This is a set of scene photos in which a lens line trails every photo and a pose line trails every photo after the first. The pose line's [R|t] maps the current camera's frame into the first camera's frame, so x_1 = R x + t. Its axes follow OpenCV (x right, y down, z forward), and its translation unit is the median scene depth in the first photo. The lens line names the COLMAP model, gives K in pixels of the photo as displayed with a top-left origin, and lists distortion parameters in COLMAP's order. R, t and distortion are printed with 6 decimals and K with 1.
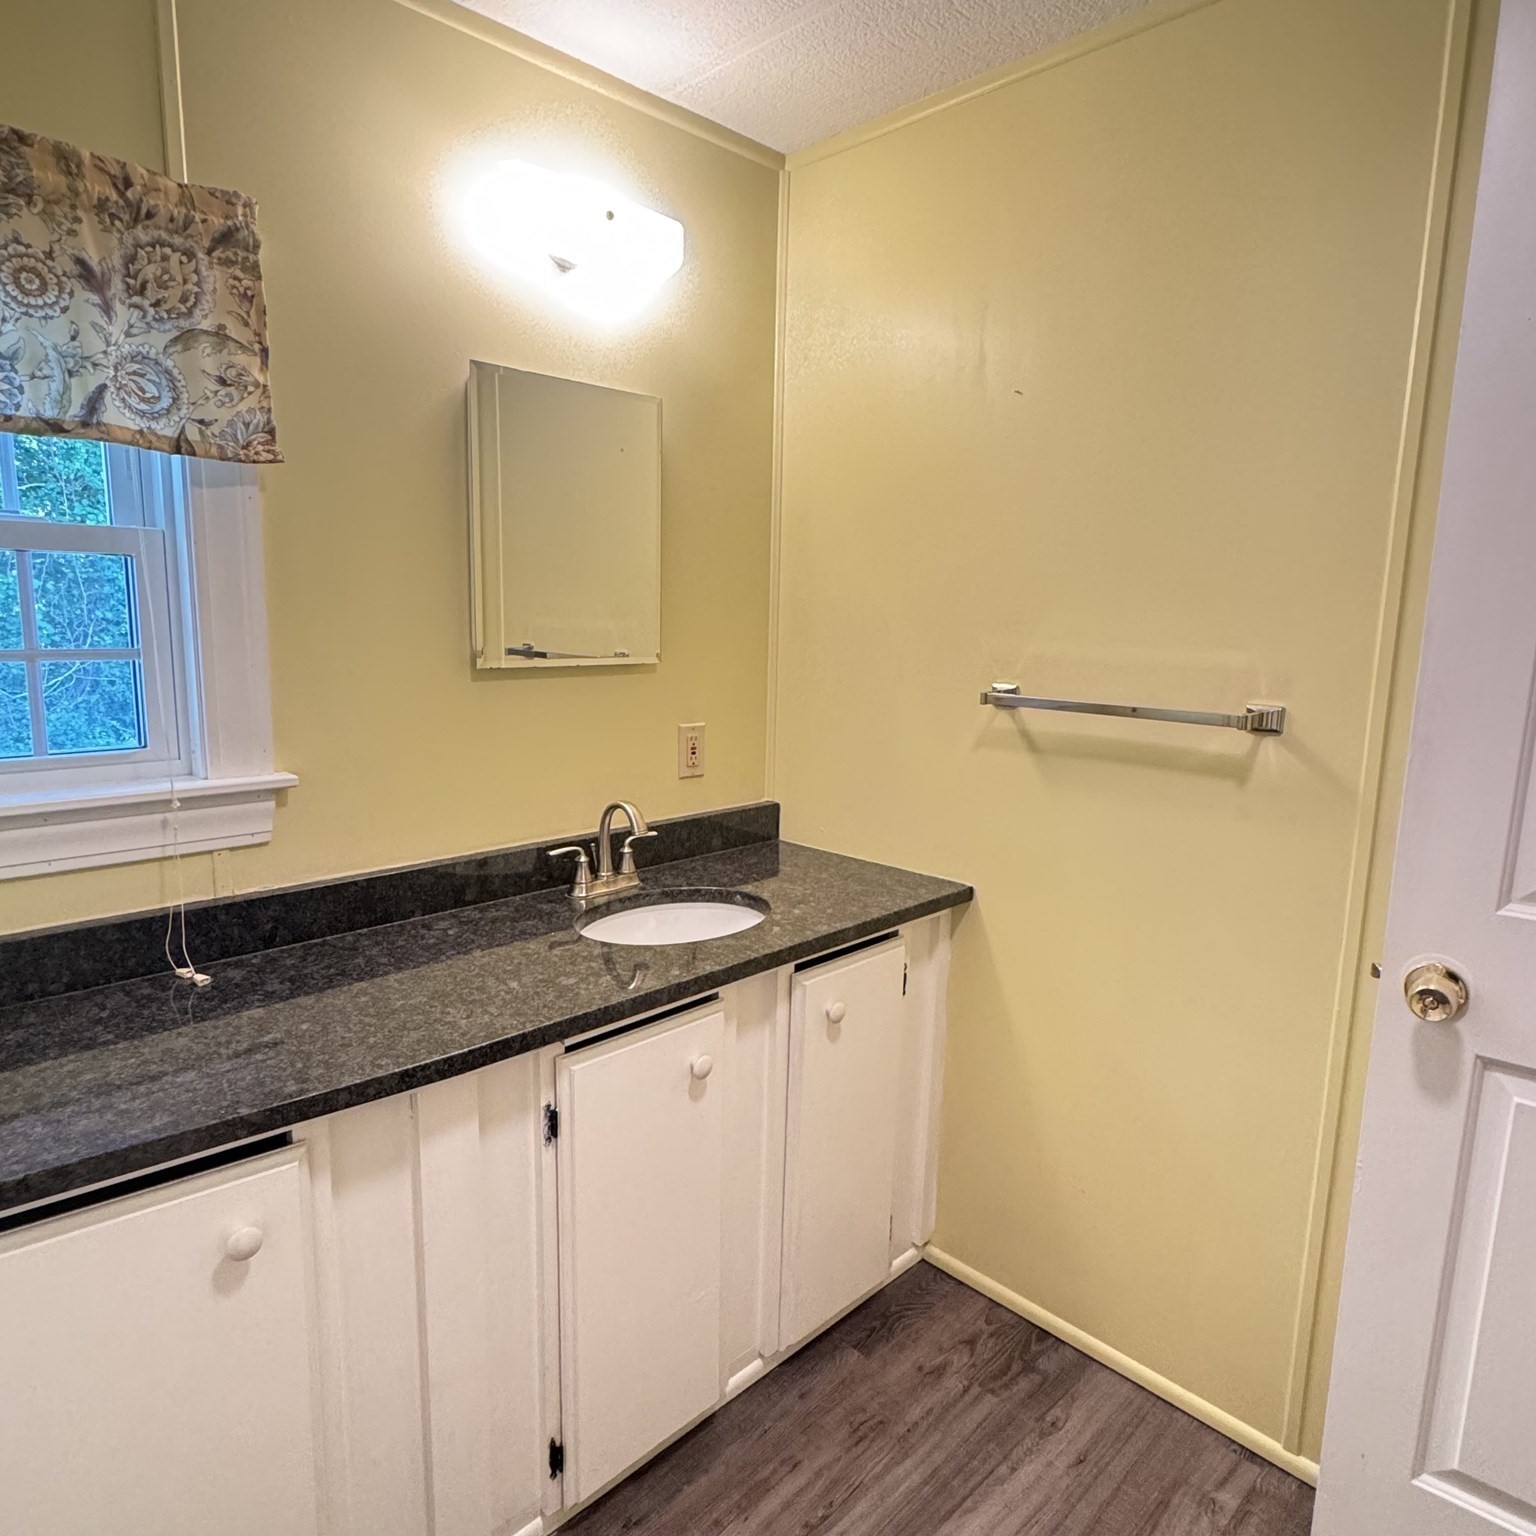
lens RADIAL K [[995.0, 0, 765.2], [0, 995.0, 770.2], [0, 0, 1]] dist [0.000974, 0.000811]
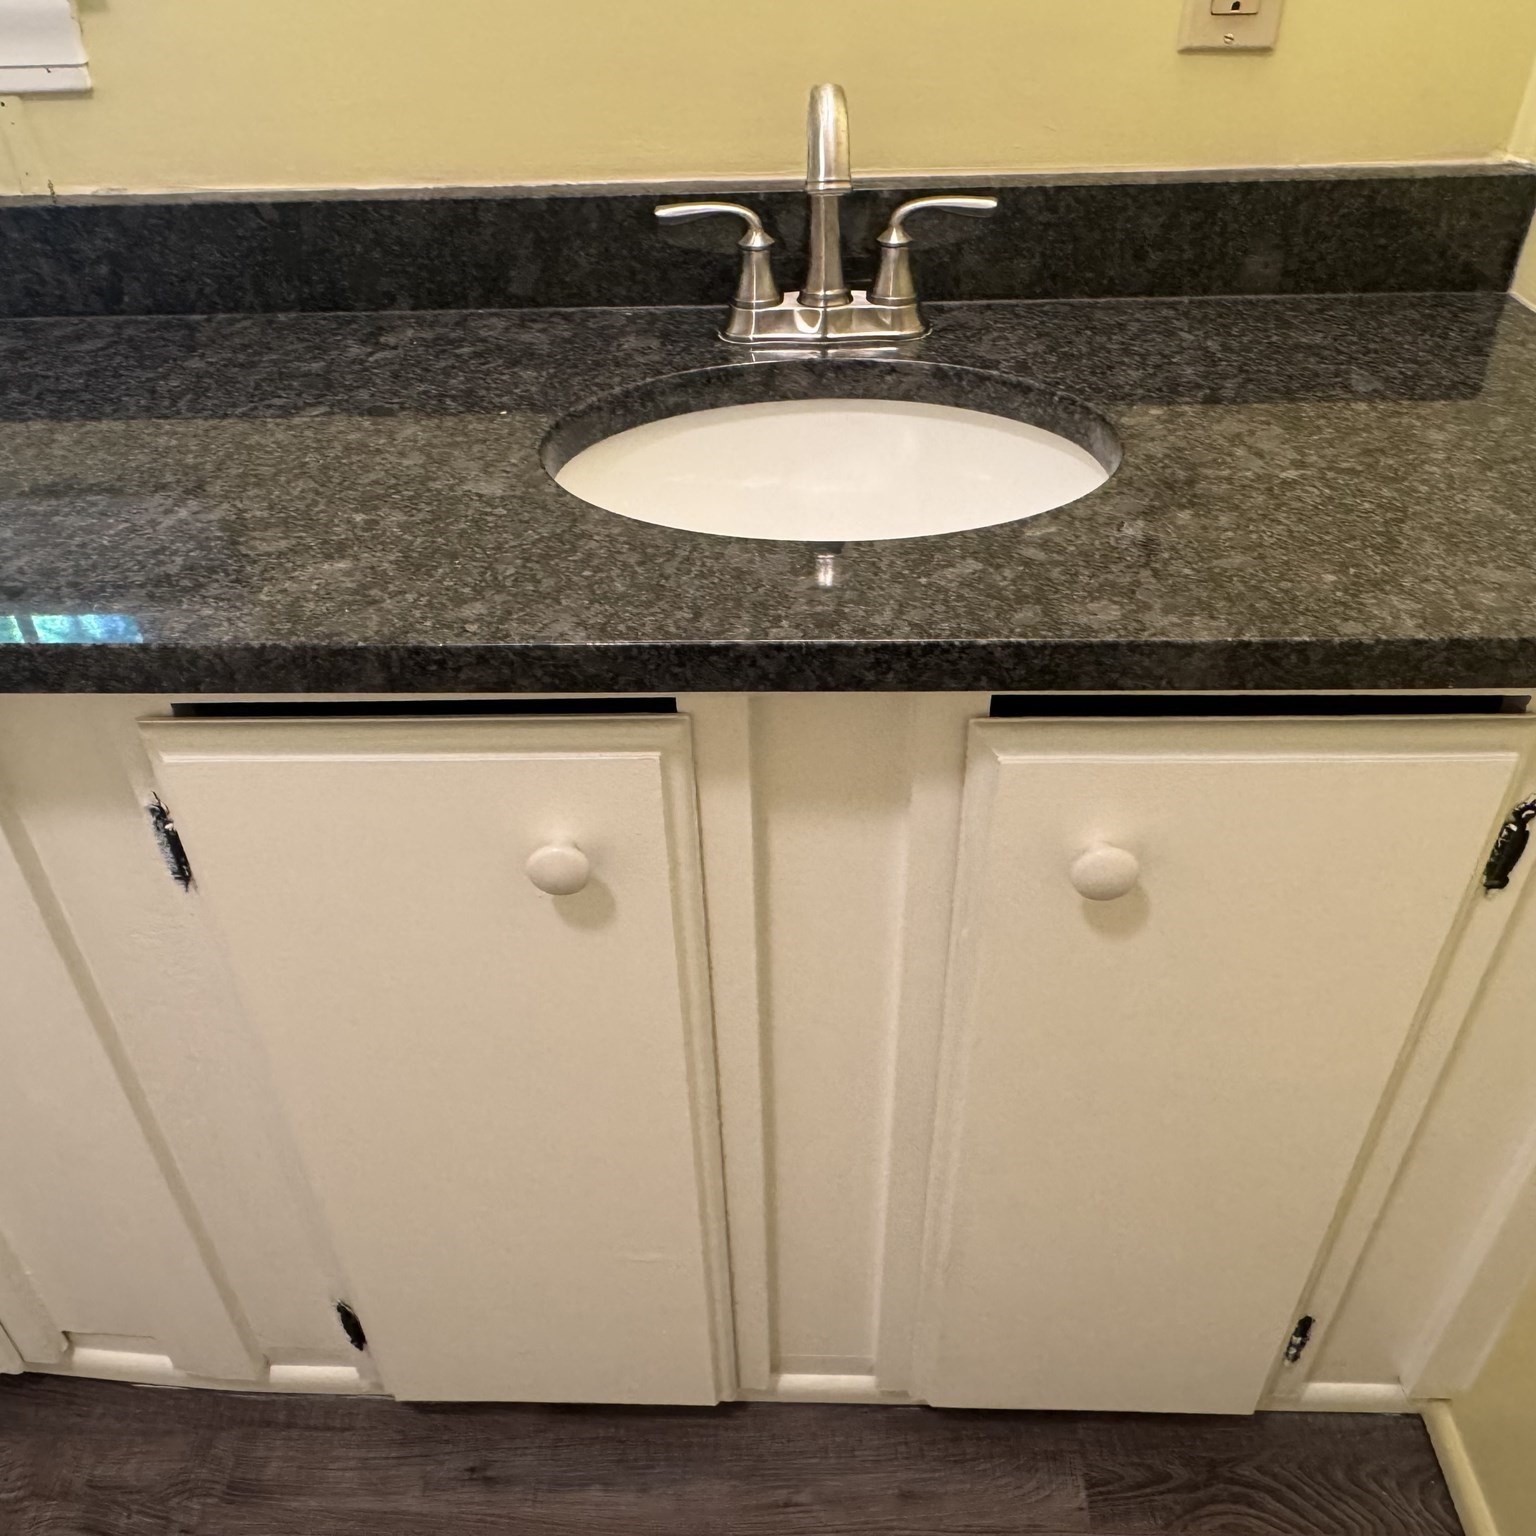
lens RADIAL K [[1319.1, 0, 767.5], [0, 1319.1, 773.2], [0, 0, 1]] dist [-0.014695, 0.015514]
pose [[0.688230, 0.404468, -0.602284, 0.227935], [-0.081447, 0.867999, 0.489841, 0.016649], [0.720906, -0.288069, 0.630326, 0.634407]]
